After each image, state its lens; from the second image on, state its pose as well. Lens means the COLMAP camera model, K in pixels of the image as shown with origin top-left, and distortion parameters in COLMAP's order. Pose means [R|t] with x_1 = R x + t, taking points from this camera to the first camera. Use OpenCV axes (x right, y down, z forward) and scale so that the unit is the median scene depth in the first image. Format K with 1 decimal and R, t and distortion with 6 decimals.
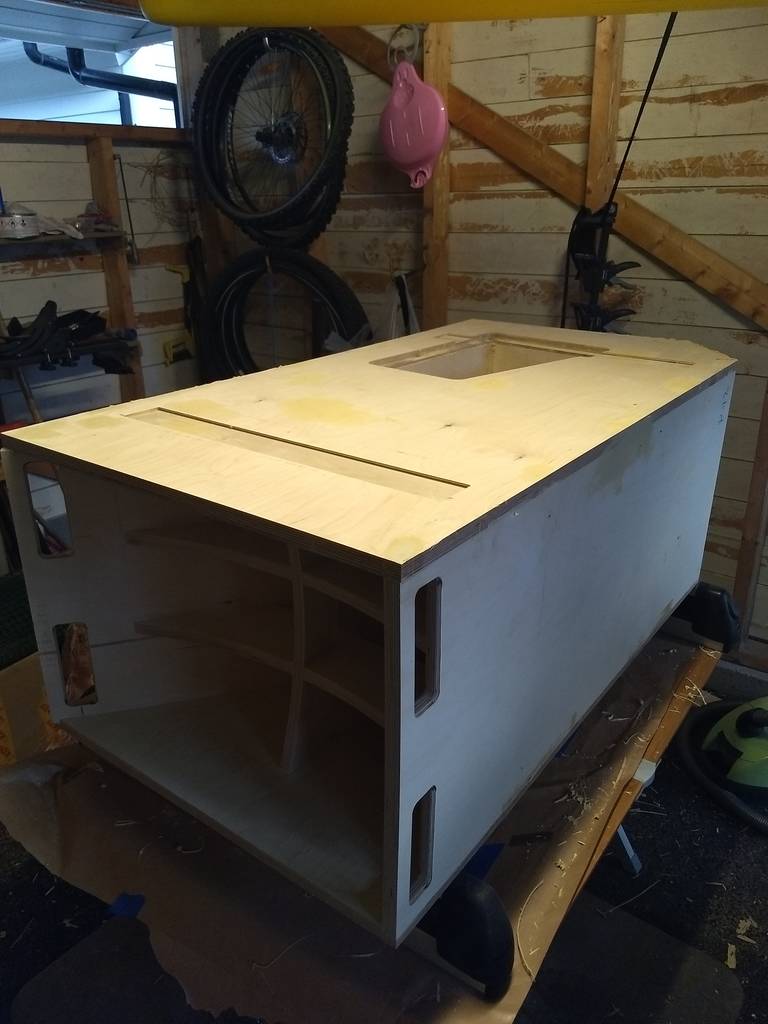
lens RADIAL K [[771.4, 0, 384.0], [0, 771.4, 512.0], [0, 0, 1]] dist [0.072512, -0.136485]
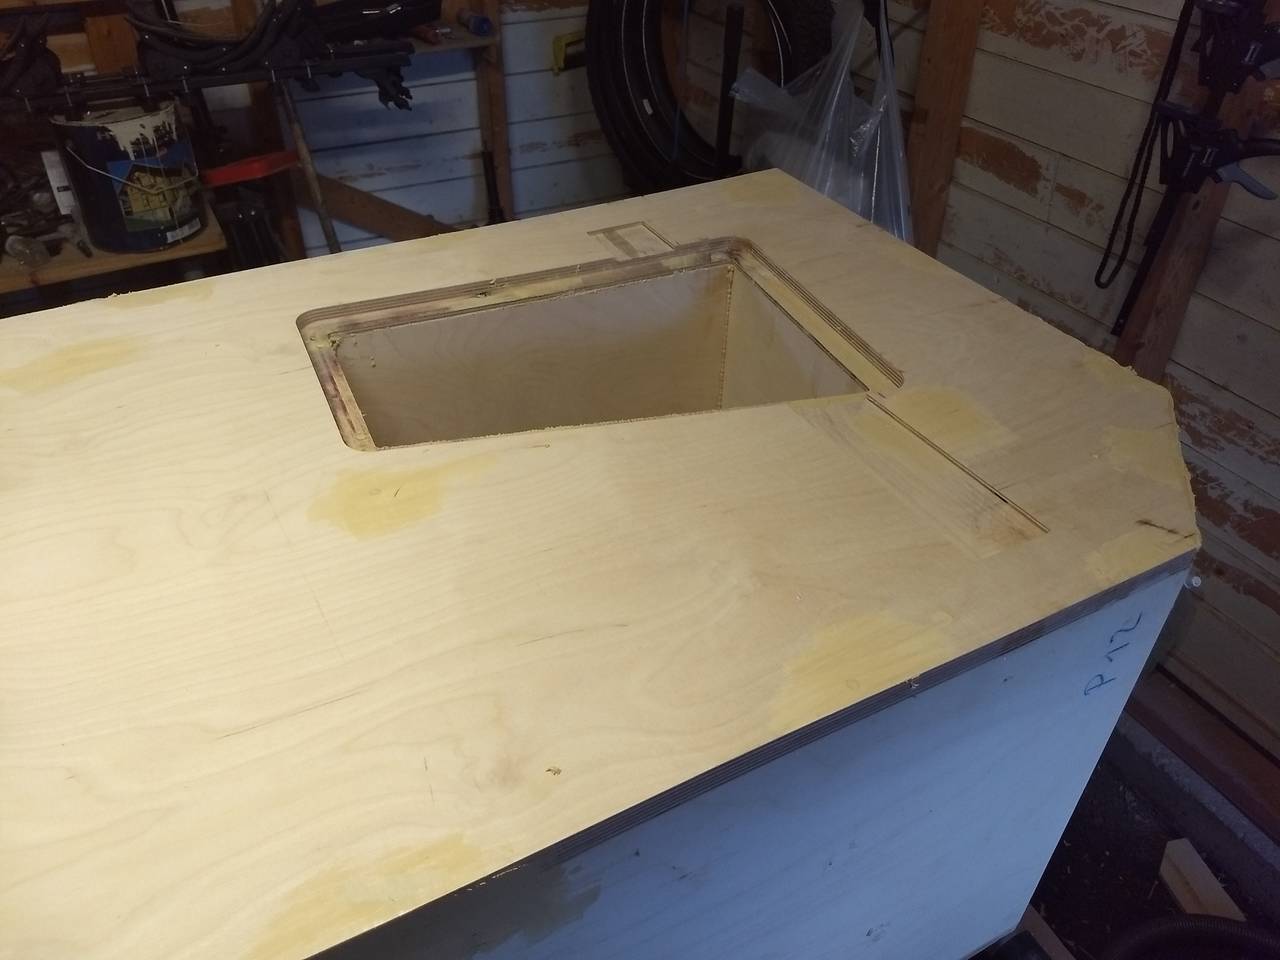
lens RADIAL K [[964.2, 0, 640.0], [0, 964.2, 480.0], [0, 0, 1]] dist [0.072512, -0.136485]
pose [[0.908437, 0.268950, -0.320013, 0.205108], [-0.176114, 0.940527, 0.290505, -0.171932], [0.379112, -0.207547, 0.901775, 0.313557]]
